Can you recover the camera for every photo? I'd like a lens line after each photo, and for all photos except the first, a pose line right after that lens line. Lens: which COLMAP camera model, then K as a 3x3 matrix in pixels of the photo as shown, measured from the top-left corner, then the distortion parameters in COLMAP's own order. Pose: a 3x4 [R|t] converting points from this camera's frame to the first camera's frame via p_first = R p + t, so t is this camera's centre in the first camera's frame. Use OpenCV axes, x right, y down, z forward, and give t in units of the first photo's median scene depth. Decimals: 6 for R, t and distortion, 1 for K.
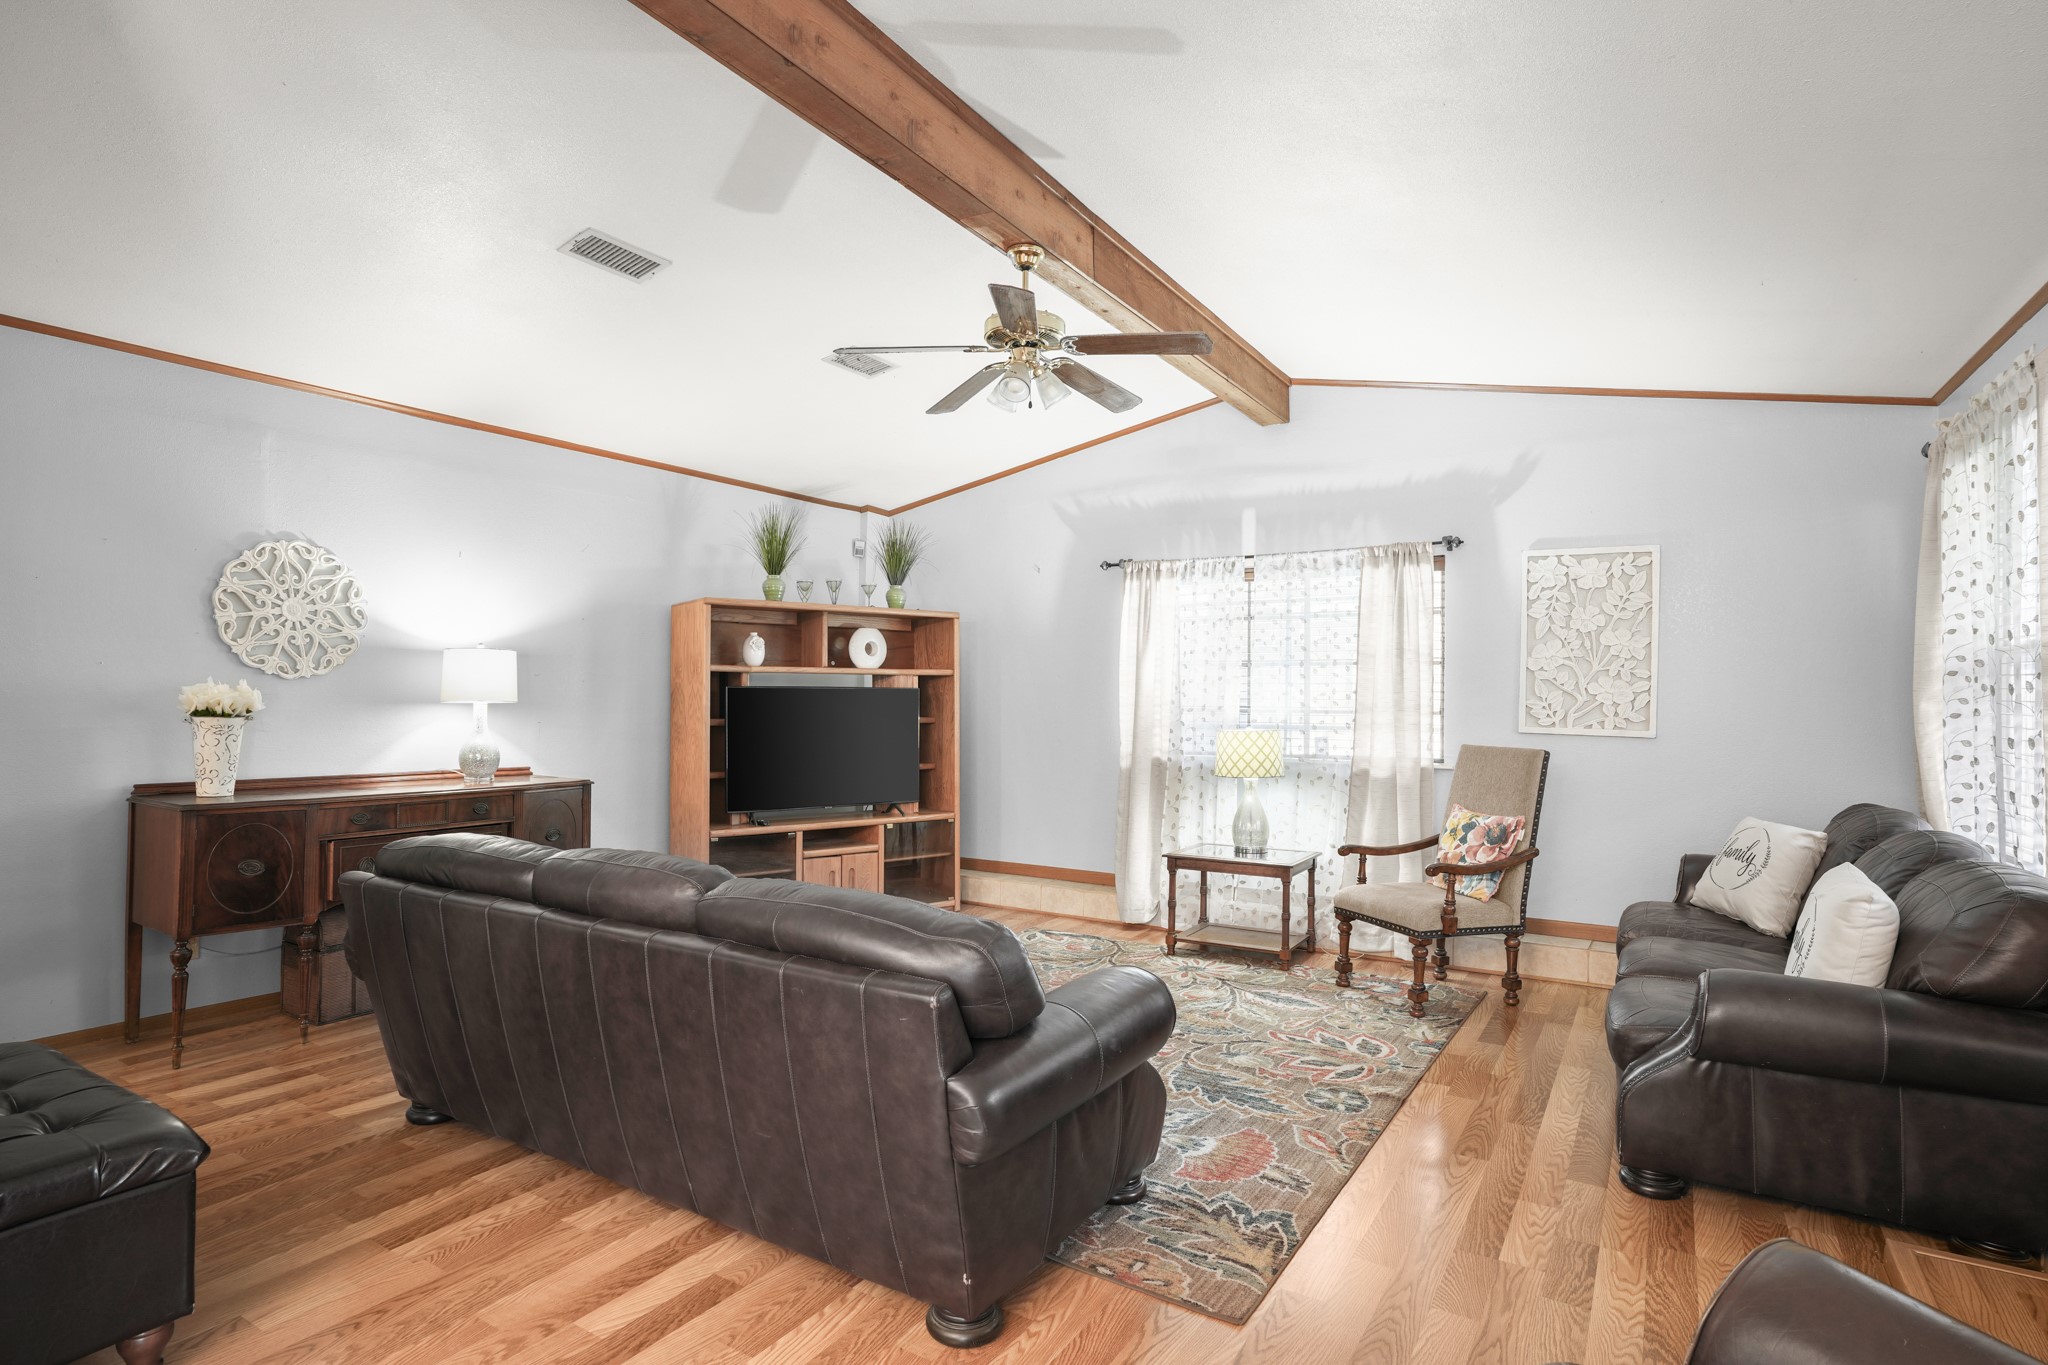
lens RADIAL K [[1039.6, 0, 1024.0], [0, 1039.6, 682.5], [0, 0, 1]] dist [-0.054193, -0.000053]
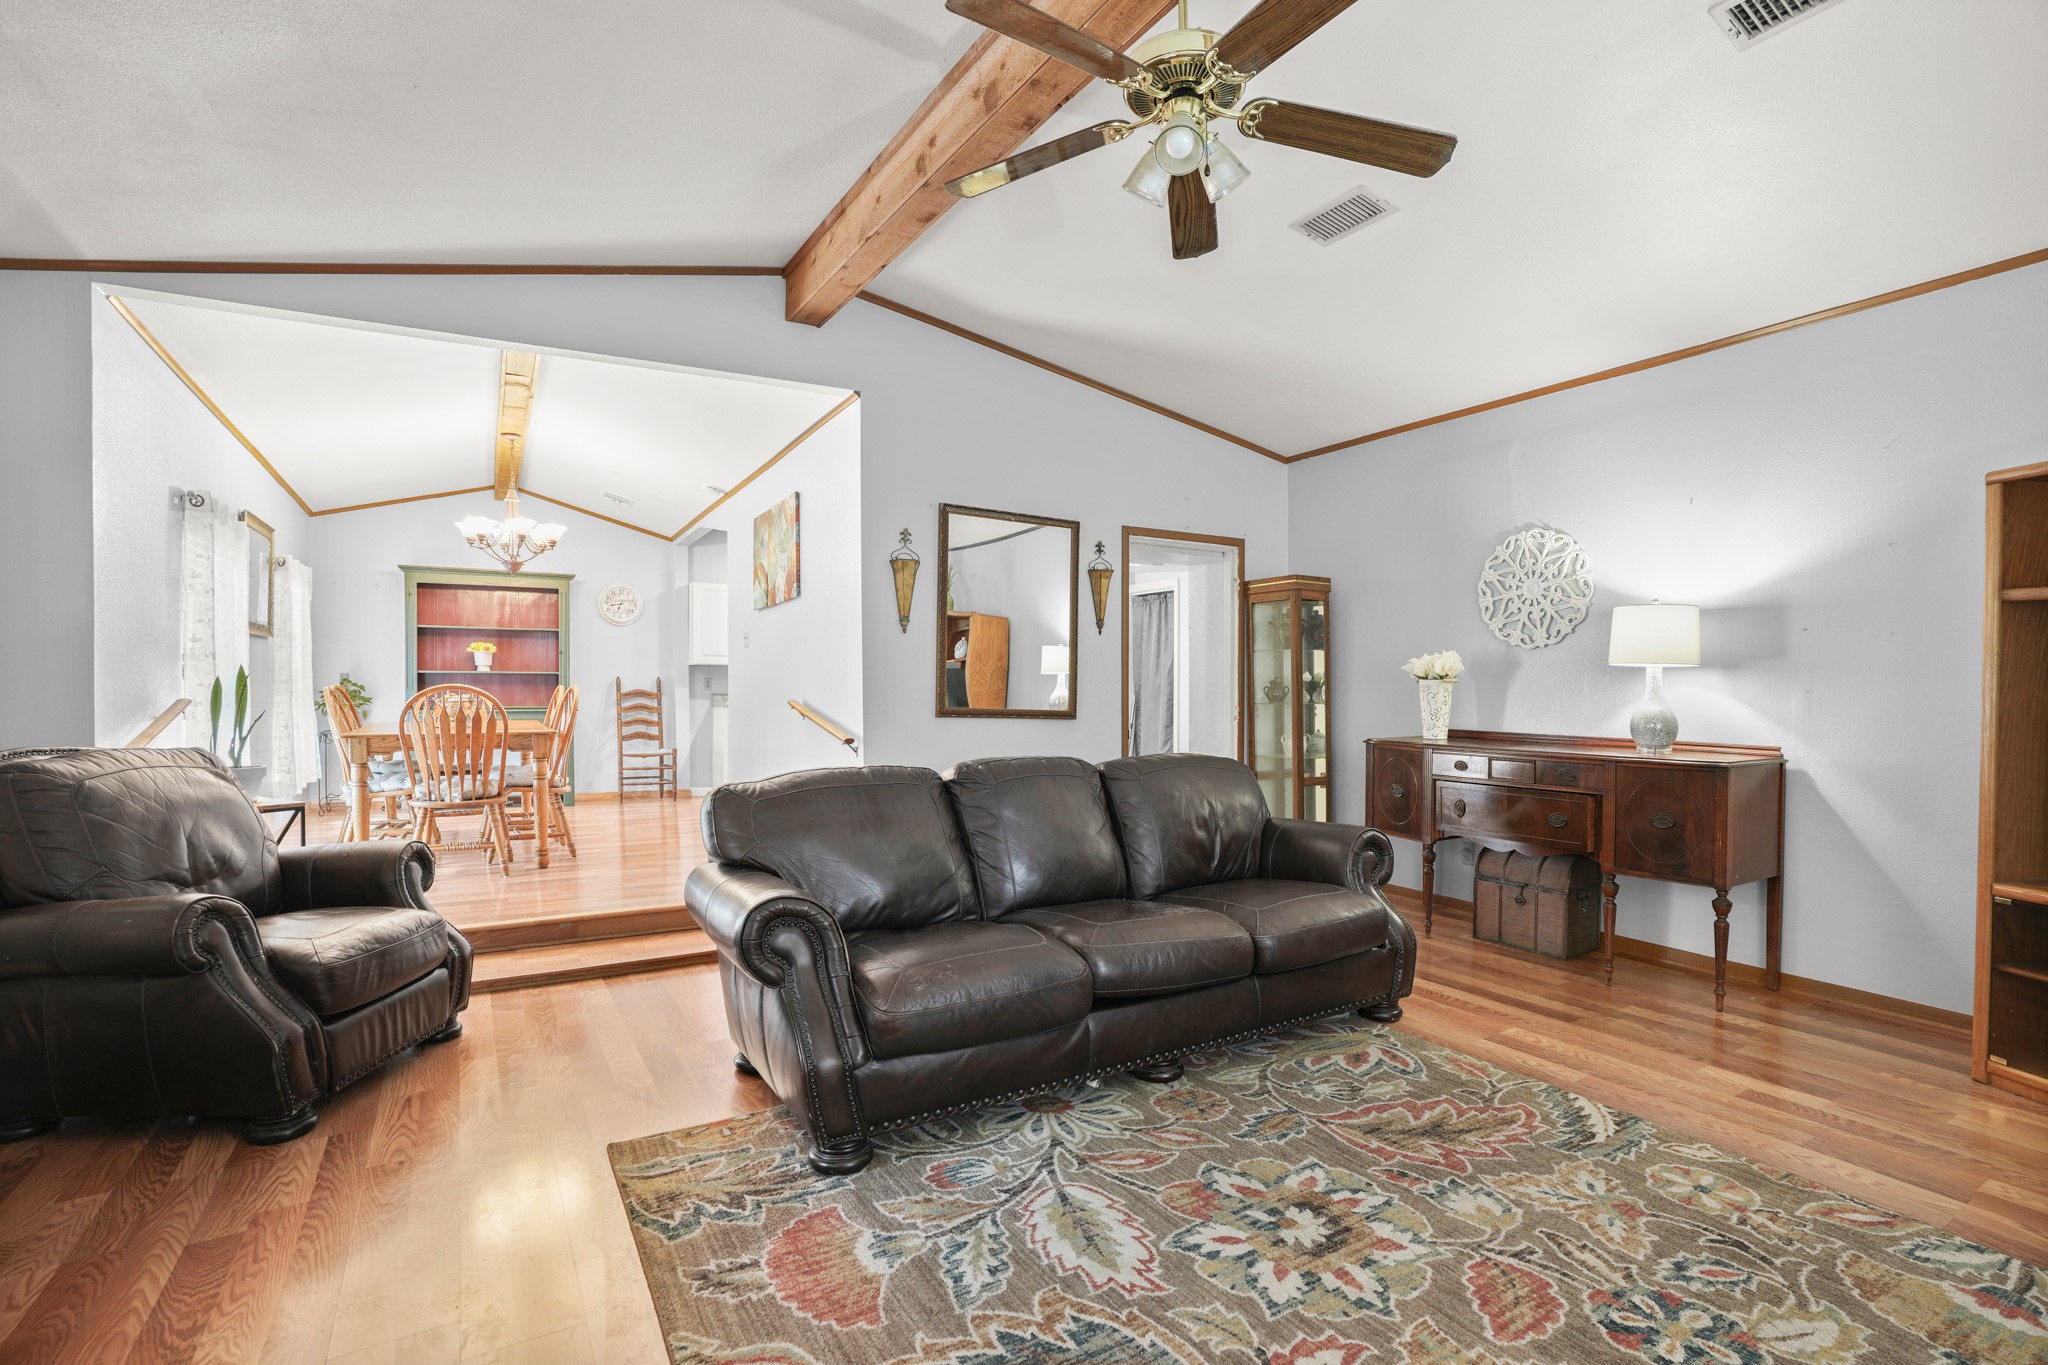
lens RADIAL K [[938.5, 0, 1024.0], [0, 938.5, 682.5], [0, 0, 1]] dist [-0.053123, -0.000009]
pose [[-0.444511, -0.013232, -0.895676, 0.487974], [0.002936, 0.999864, -0.016229, 0.051435], [0.895769, -0.009844, -0.444412, 0.967186]]
